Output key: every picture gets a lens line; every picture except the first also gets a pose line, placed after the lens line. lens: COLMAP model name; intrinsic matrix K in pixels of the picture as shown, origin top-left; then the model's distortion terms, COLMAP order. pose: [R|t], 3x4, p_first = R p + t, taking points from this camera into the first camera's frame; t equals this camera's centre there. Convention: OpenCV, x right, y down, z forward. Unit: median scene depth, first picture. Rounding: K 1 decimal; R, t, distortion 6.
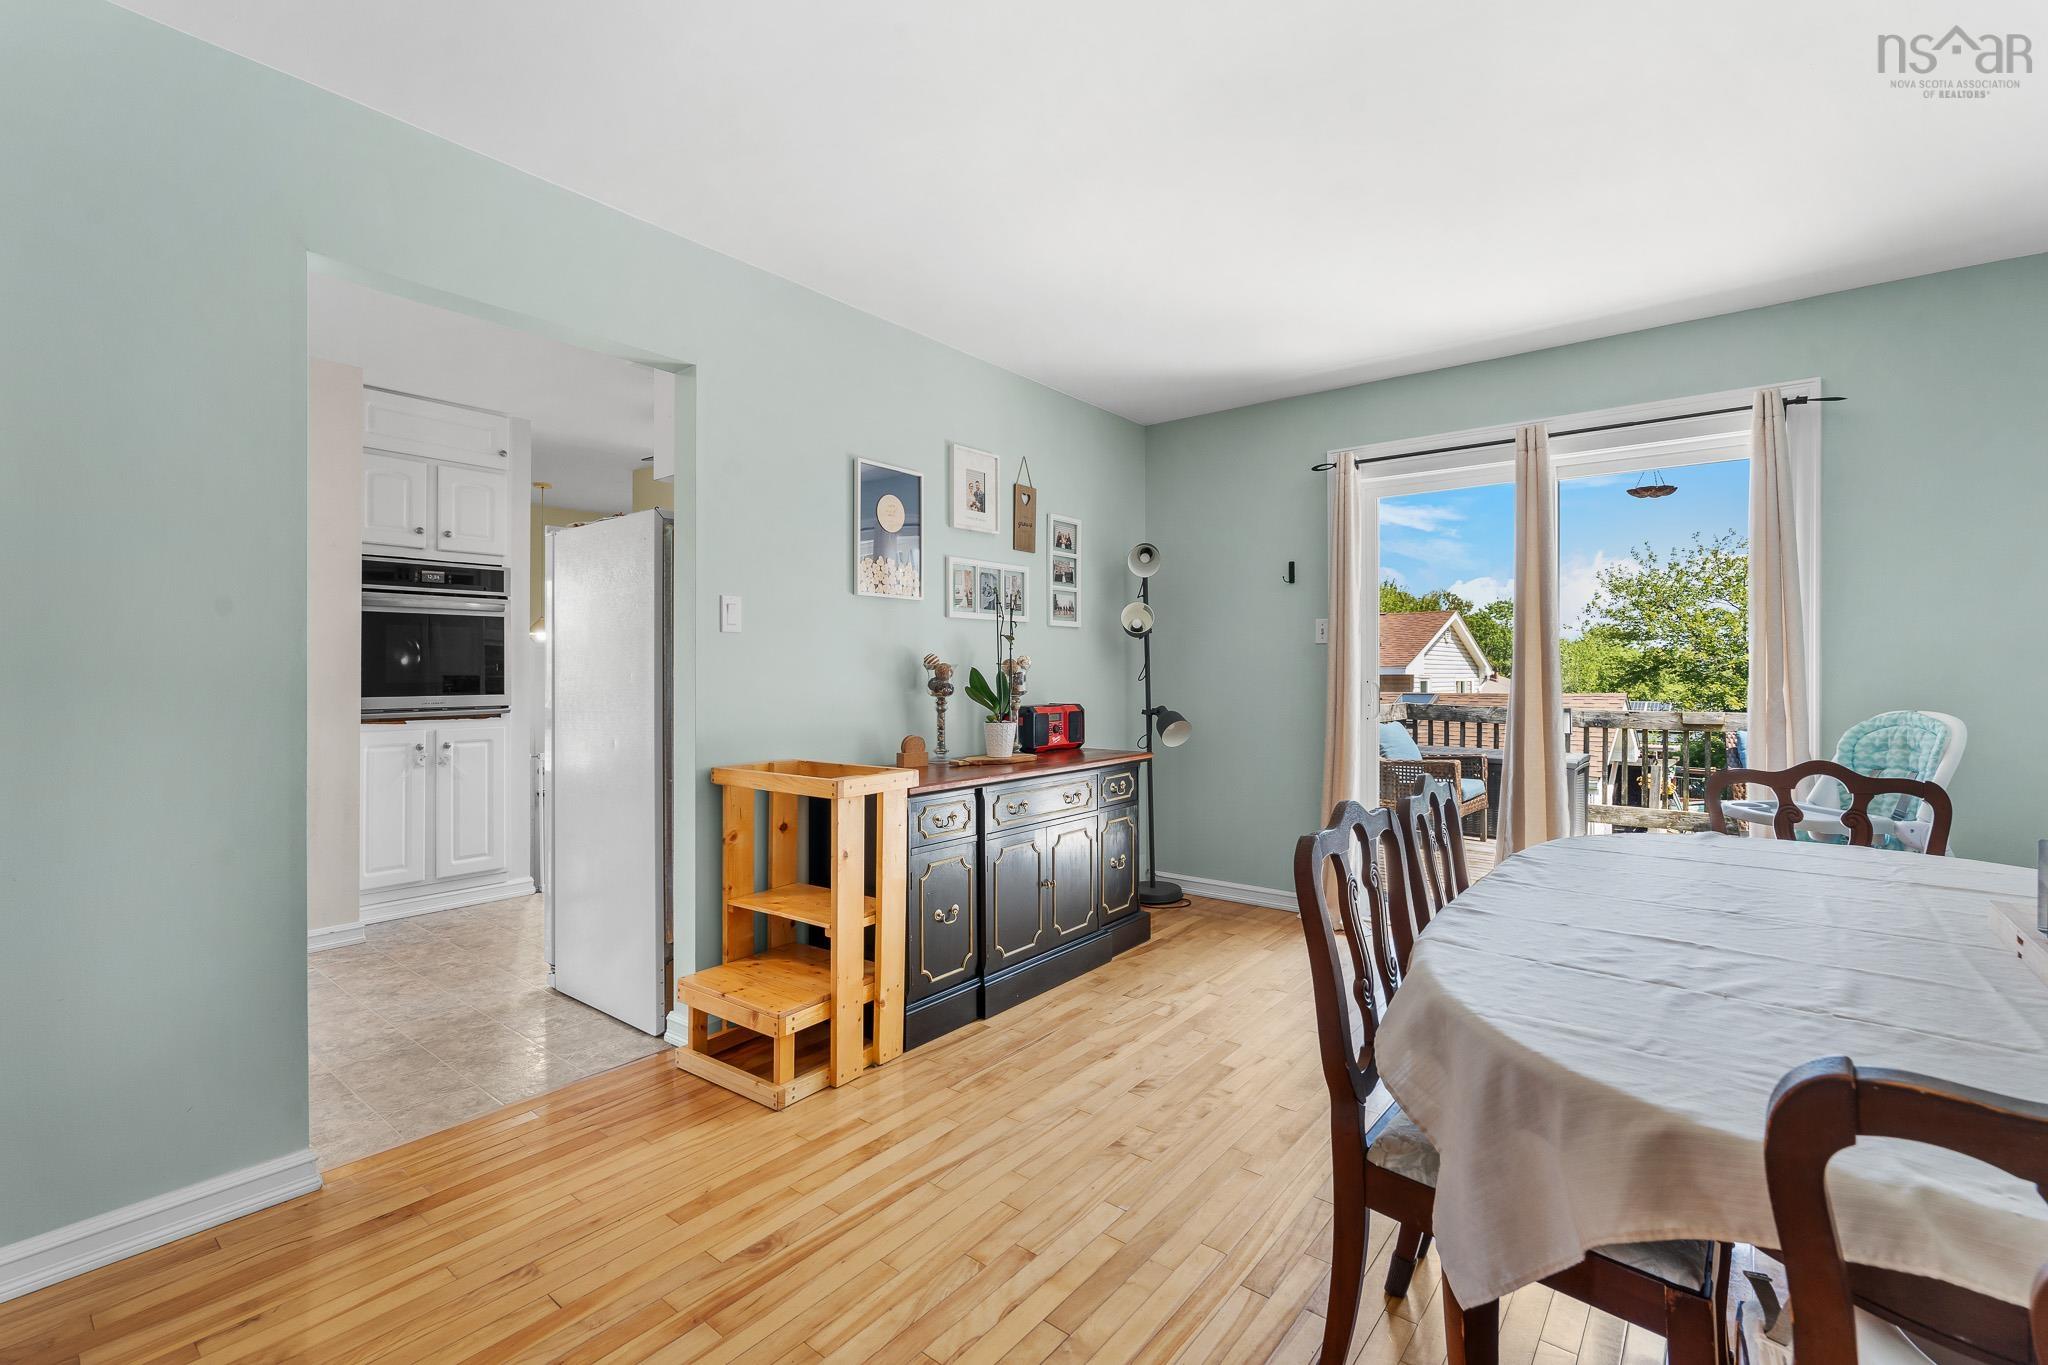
lens RADIAL K [[896.8, 0, 1020.0], [0, 896.8, 661.8], [0, 0, 1]] dist [-0.004712, 0.000573]
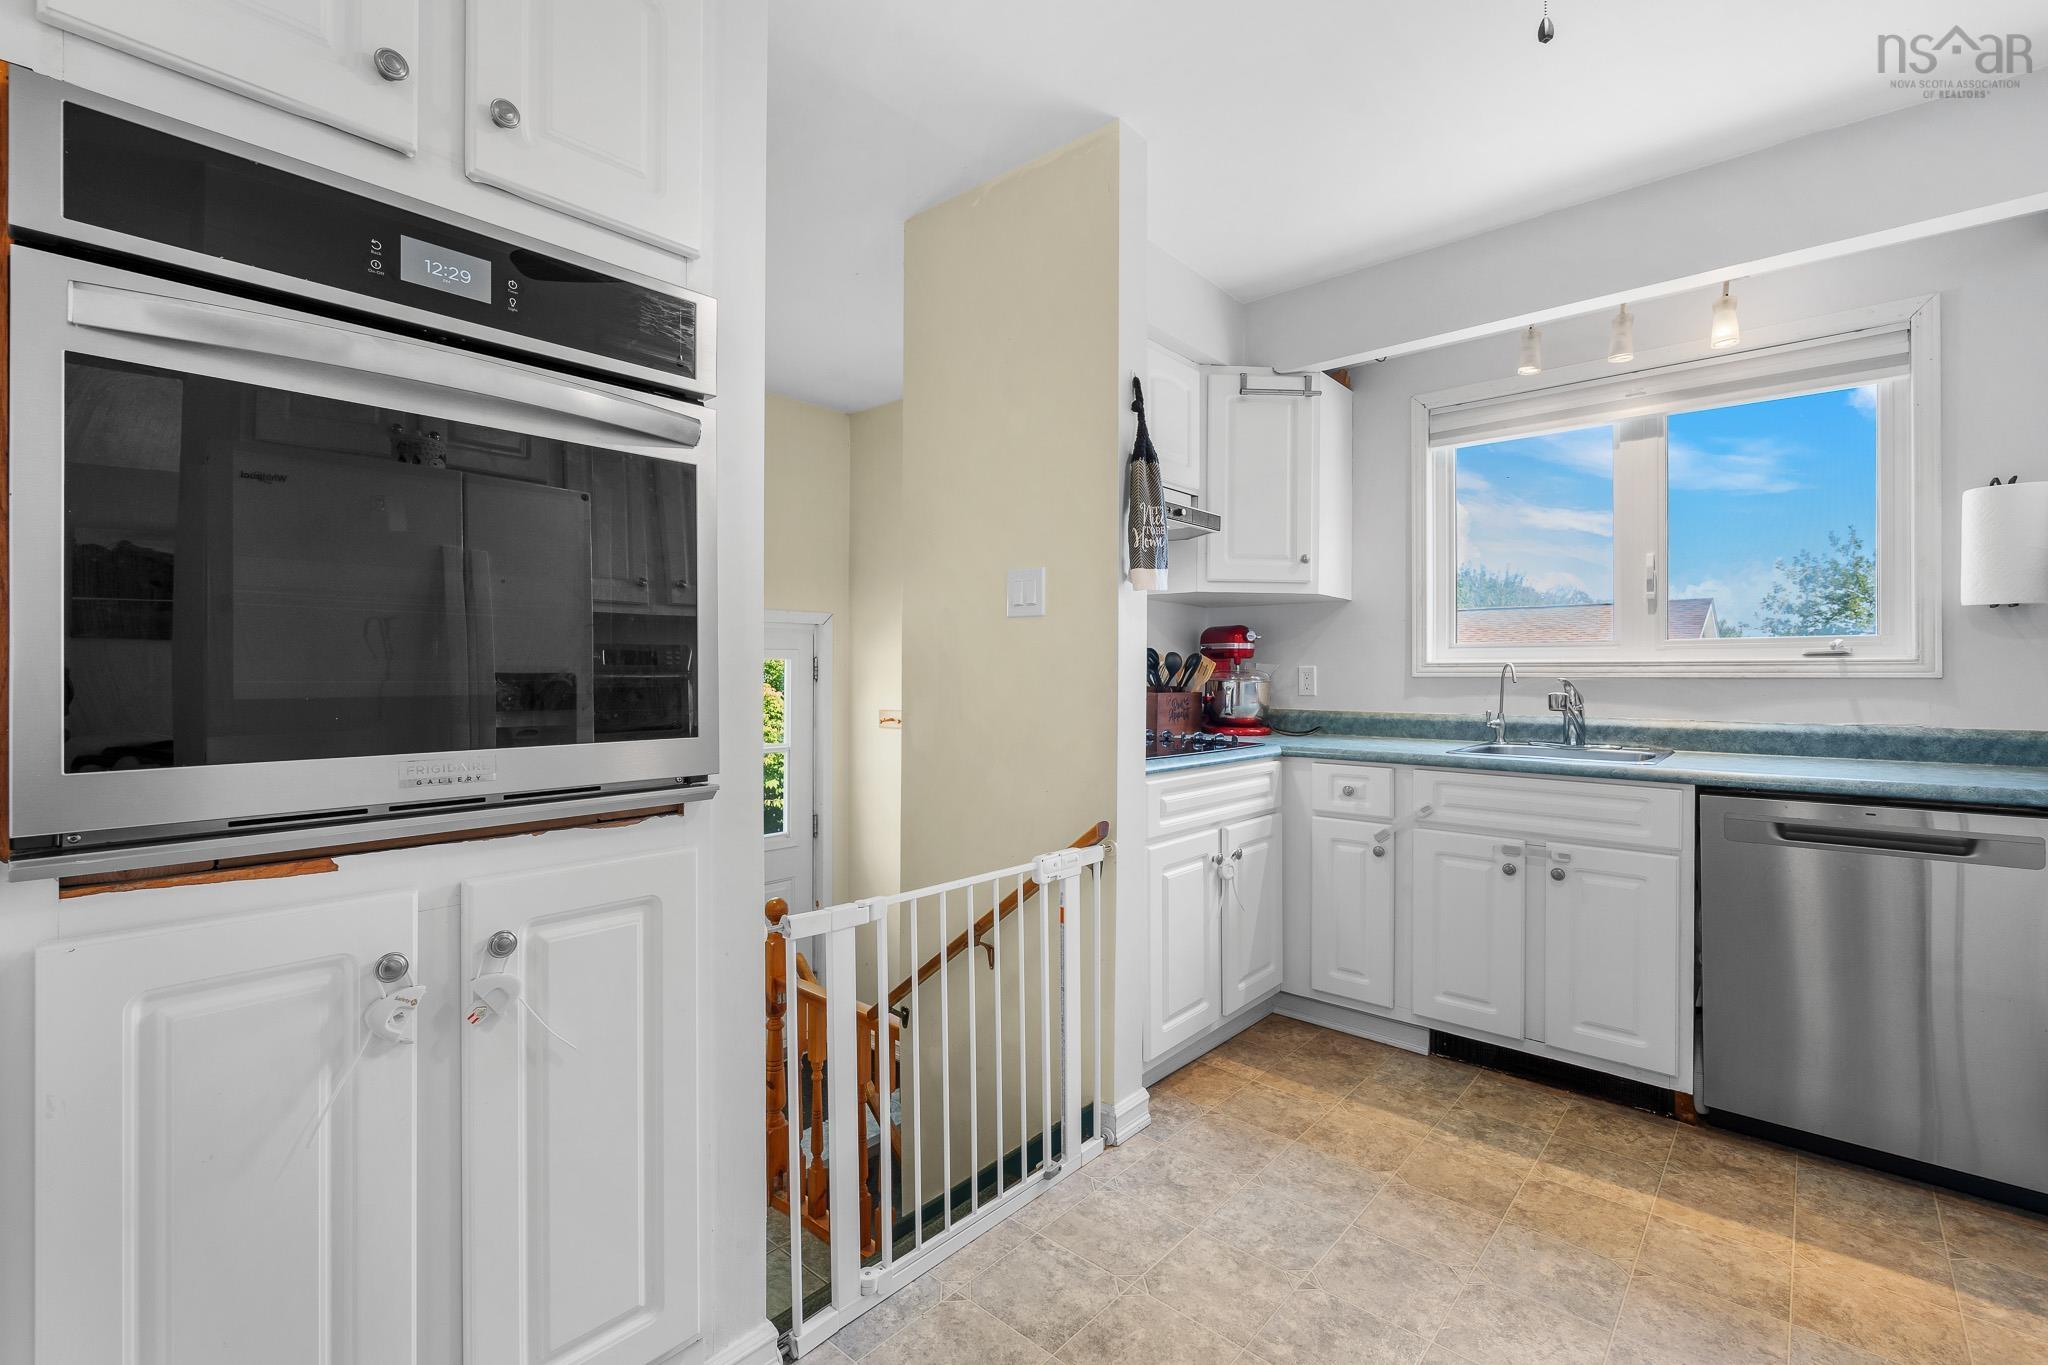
lens RADIAL K [[896.8, 0, 1021.3], [0, 896.8, 671.7], [0, 0, 1]] dist [-0.004712, 0.000573]
pose [[0.998588, 0.003536, -0.053004, -0.490014], [-0.002969, 0.999938, 0.010774, 0.013492], [0.053039, -0.010601, 0.998536, 0.770802]]
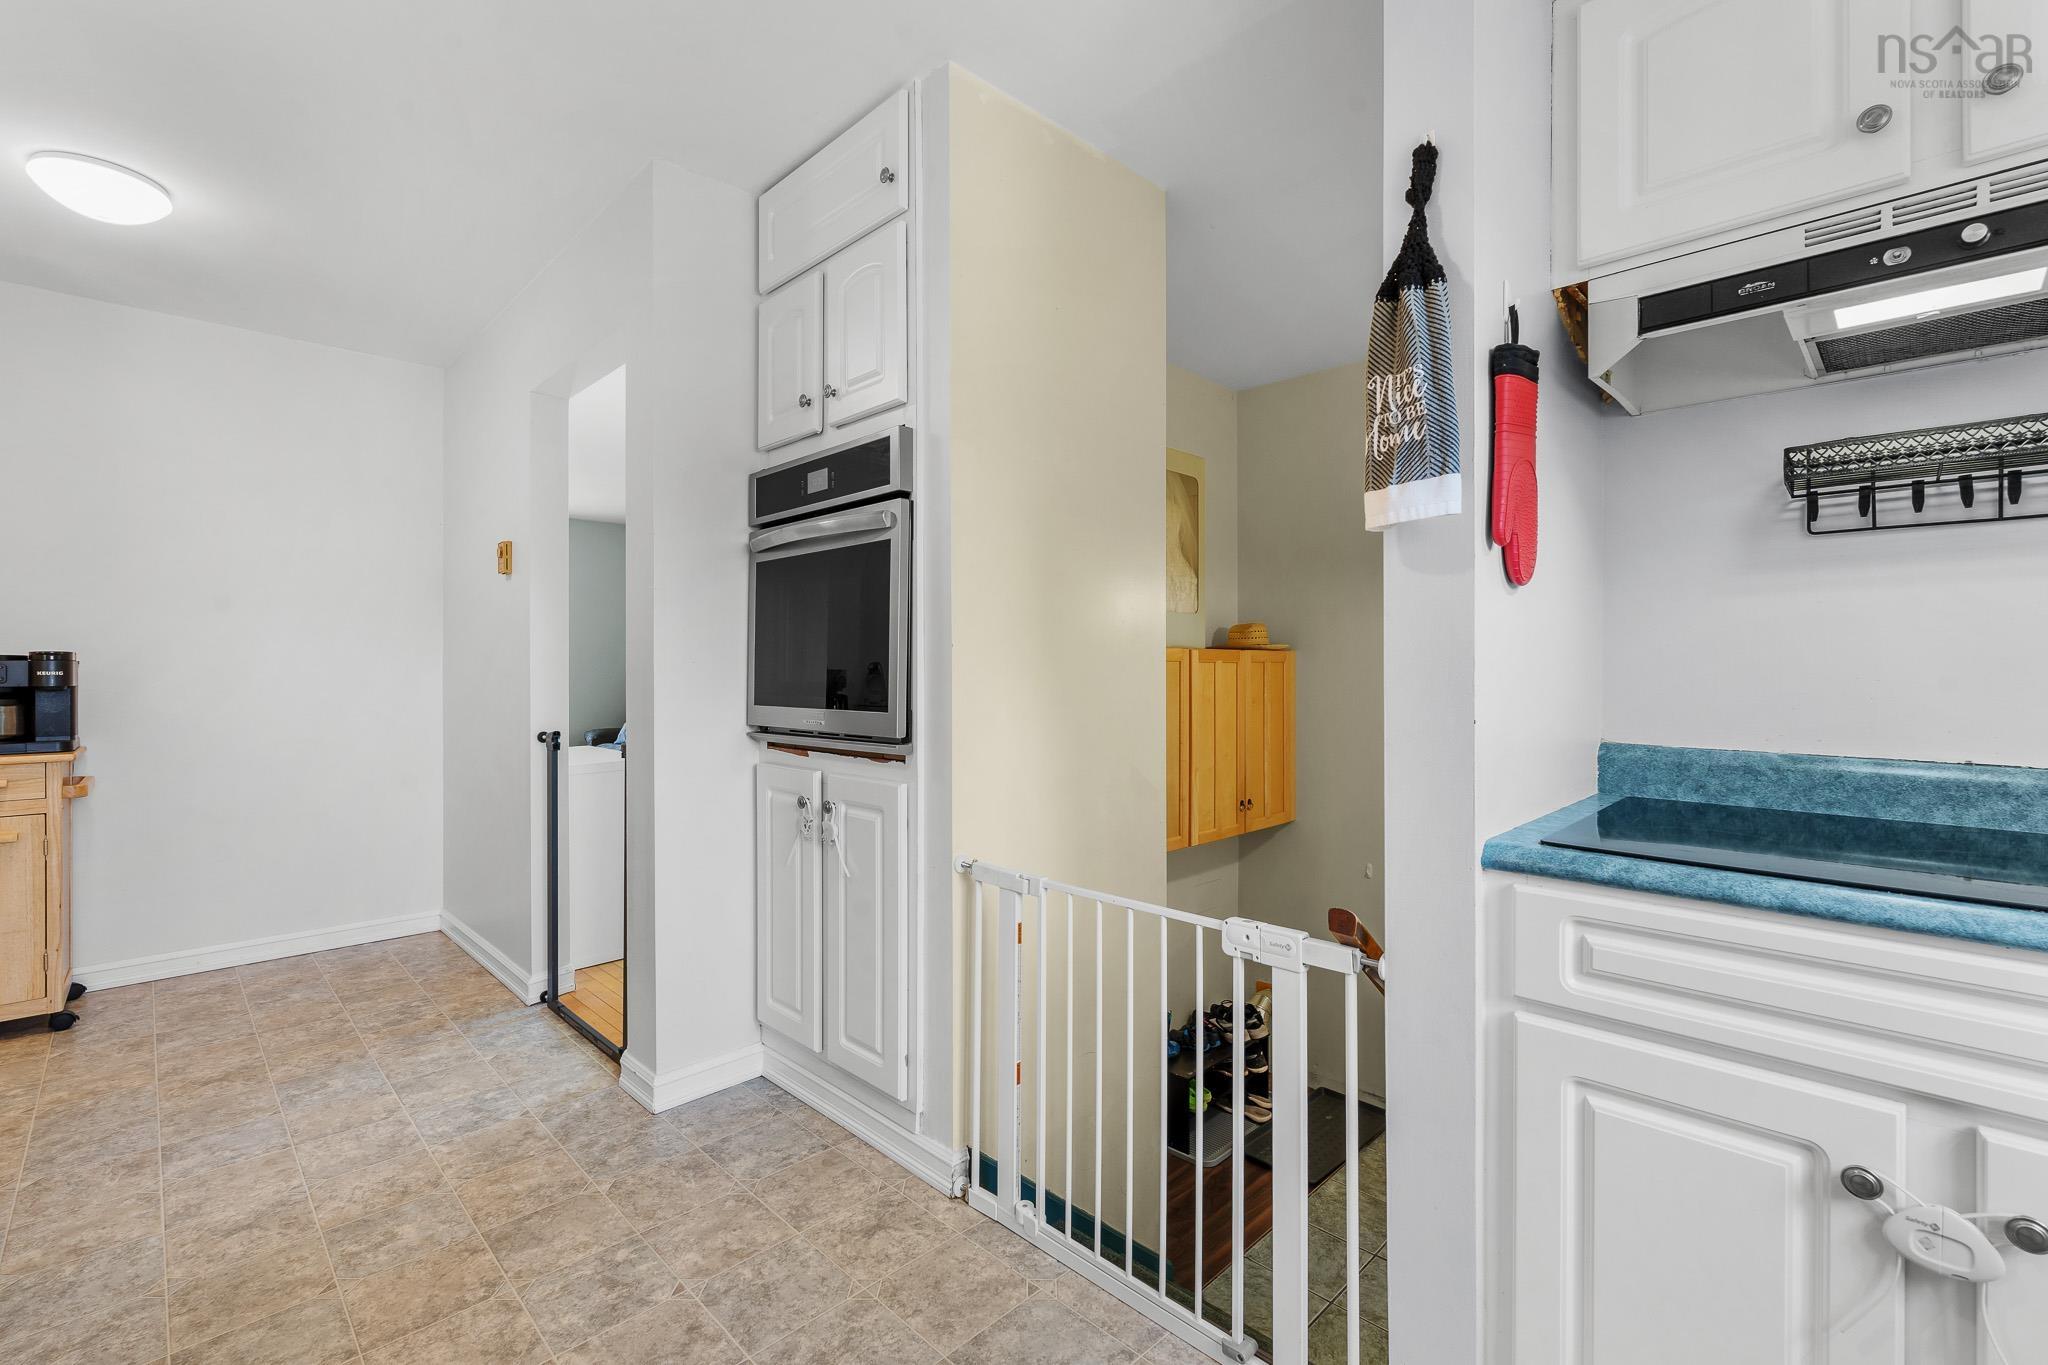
lens RADIAL K [[896.8, 0, 1022.9], [0, 896.8, 668.7], [0, 0, 1]] dist [-0.004712, 0.000573]
pose [[-0.115180, -0.000369, -0.993345, 0.123377], [0.010444, 0.999944, -0.001582, 0.021012], [0.993290, -0.010556, -0.115170, 1.536053]]
